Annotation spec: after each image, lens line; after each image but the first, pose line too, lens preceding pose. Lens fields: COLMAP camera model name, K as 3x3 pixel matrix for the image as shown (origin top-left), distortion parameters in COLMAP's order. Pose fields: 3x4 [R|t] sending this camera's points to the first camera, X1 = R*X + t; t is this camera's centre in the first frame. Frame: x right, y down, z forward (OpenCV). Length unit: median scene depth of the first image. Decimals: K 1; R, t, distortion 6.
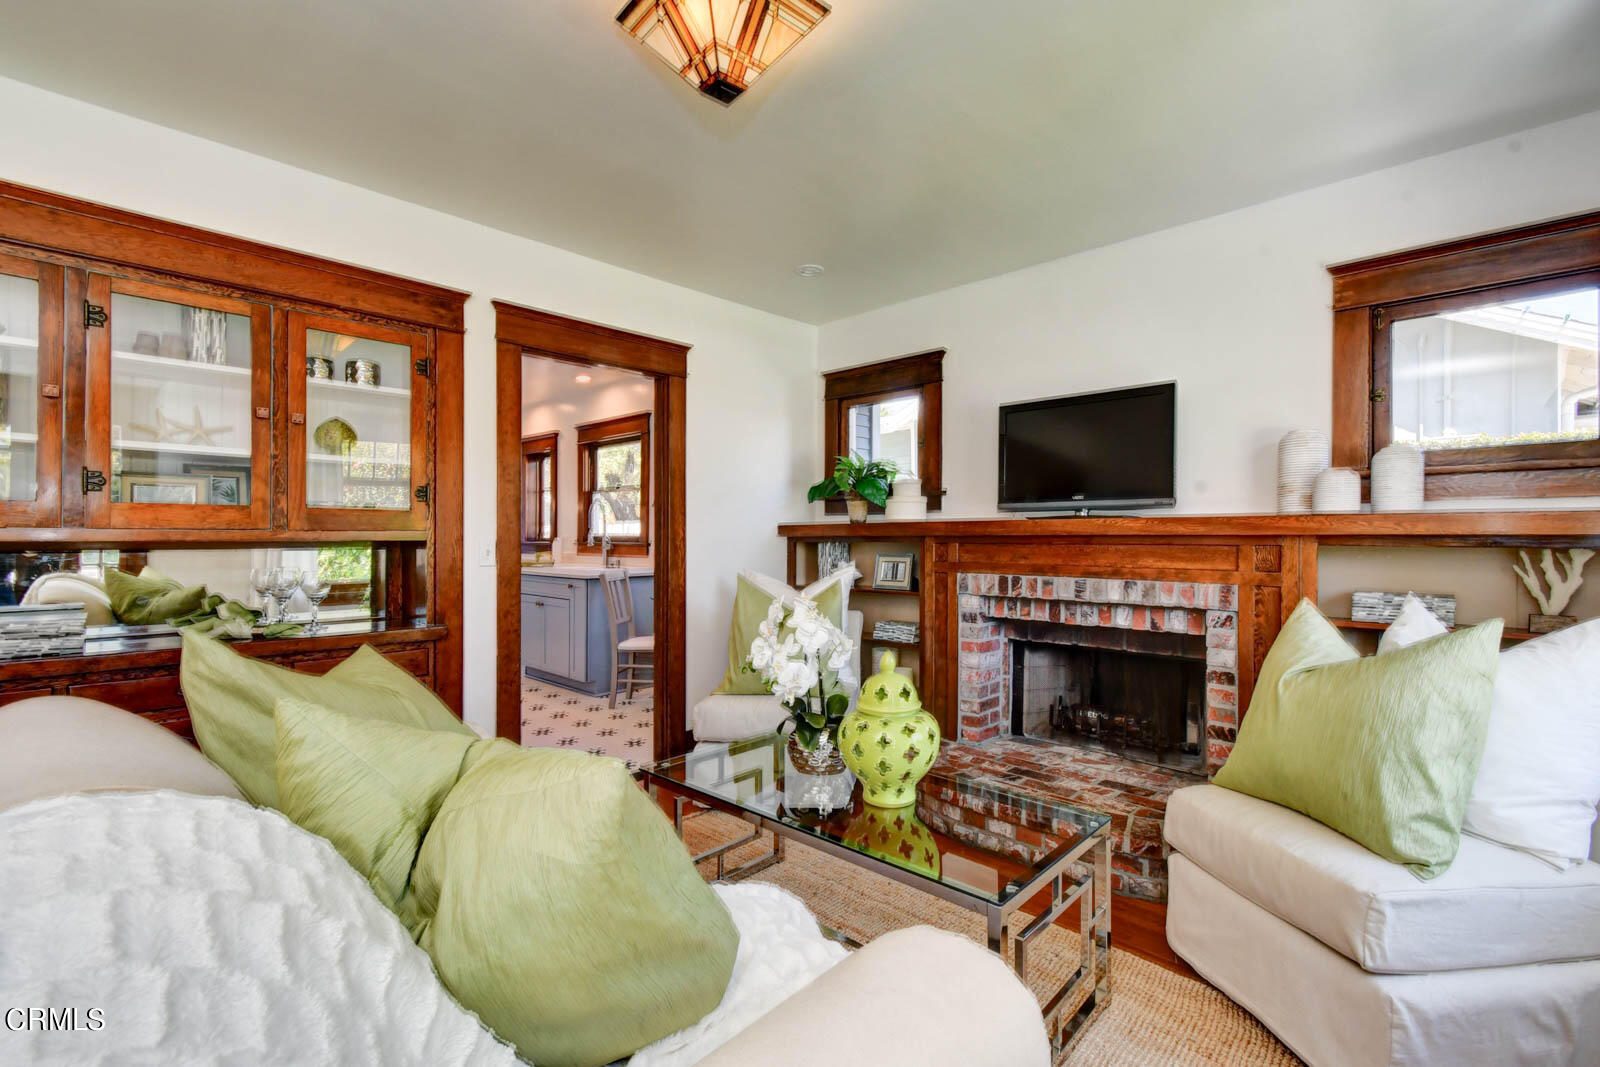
lens RADIAL K [[714.5, 0, 812.3], [0, 714.5, 536.4], [0, 0, 1]] dist [0.004457, 0.000009]
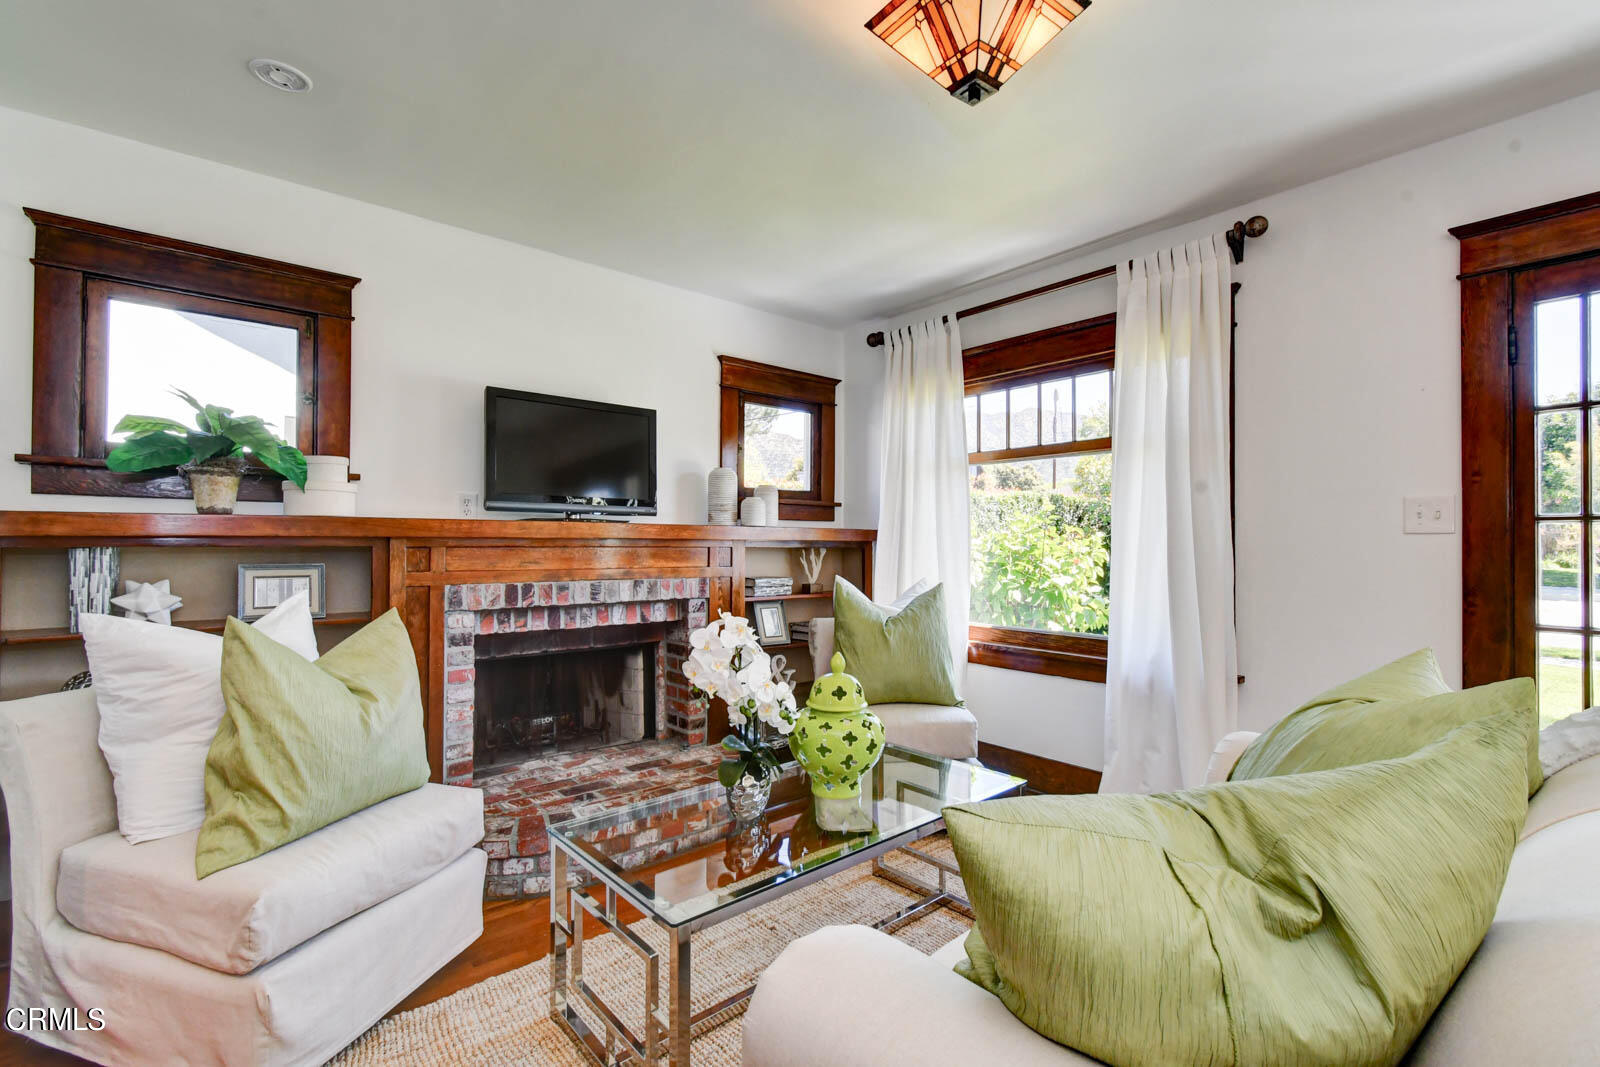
lens RADIAL K [[714.5, 0, 801.9], [0, 714.5, 529.9], [0, 0, 1]] dist [0.004457, 0.000009]
pose [[0.103343, 0.016011, 0.994517, -0.598526], [-0.010239, 0.999835, -0.015032, -0.002018], [-0.994593, -0.008629, 0.103490, 0.591709]]
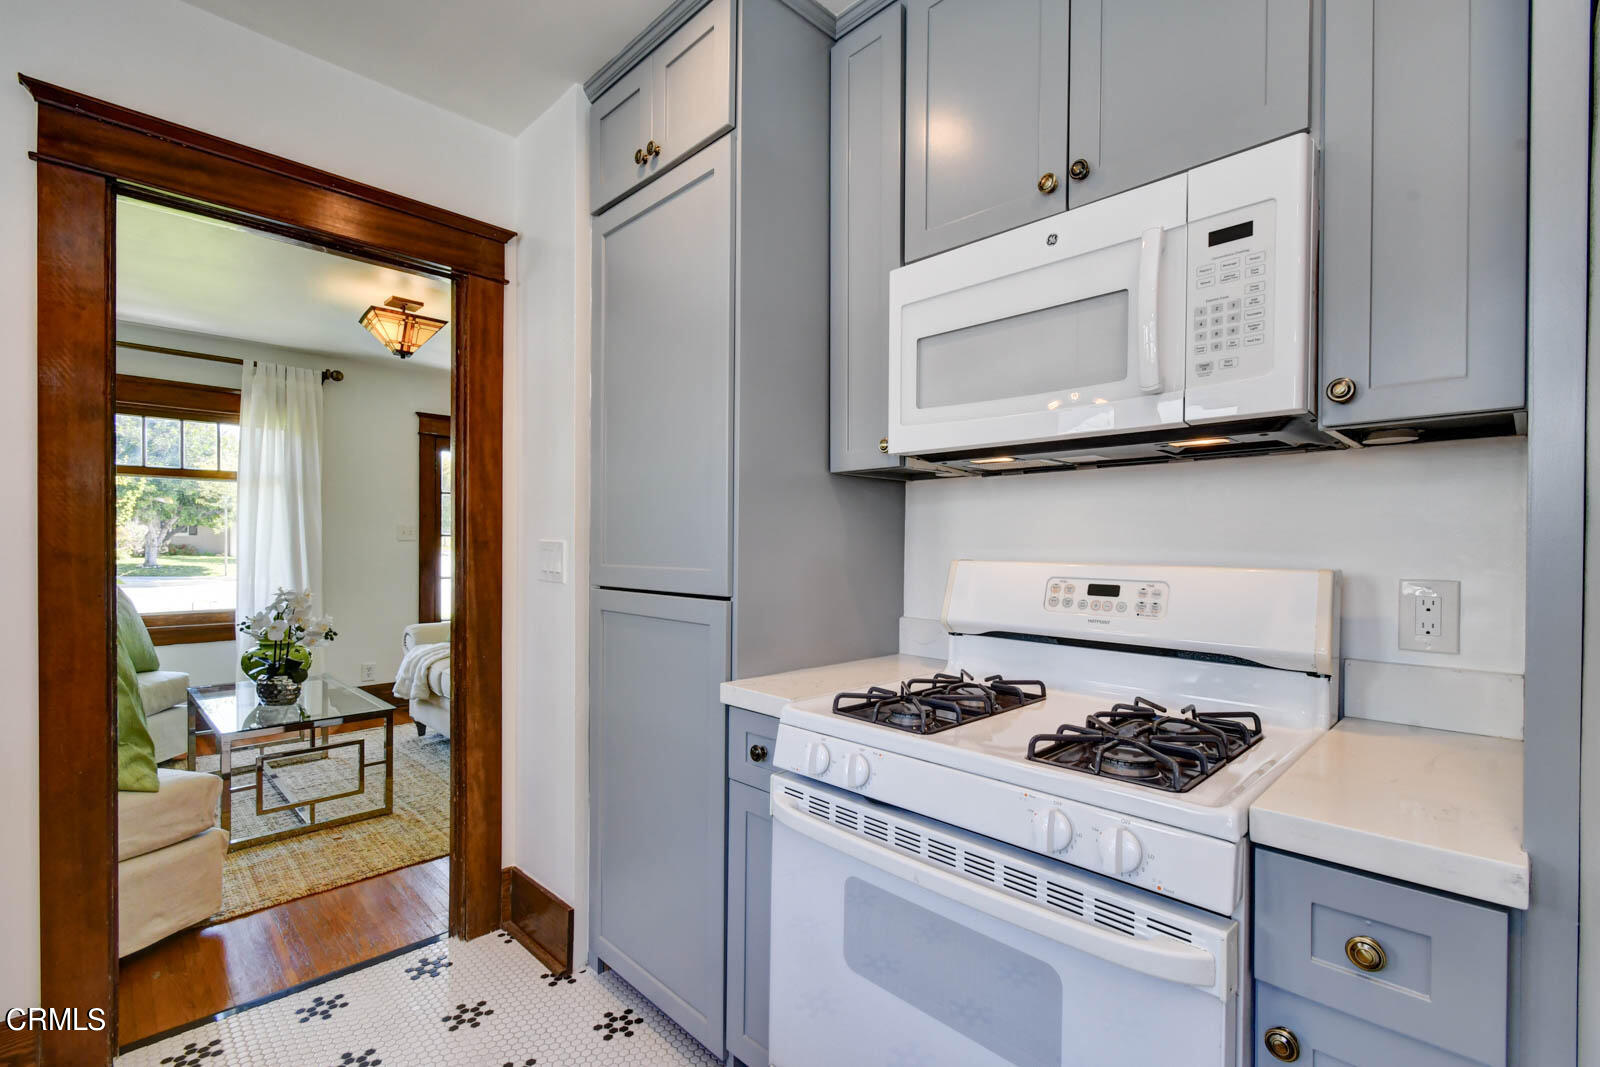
lens RADIAL K [[714.5, 0, 800.2], [0, 714.5, 550.2], [0, 0, 1]] dist [0.004457, 0.000009]
pose [[-0.999223, -0.003103, 0.039287, -0.781810], [-0.002946, 0.999987, 0.004057, -0.002964], [-0.039299, 0.003938, -0.999220, 1.667762]]
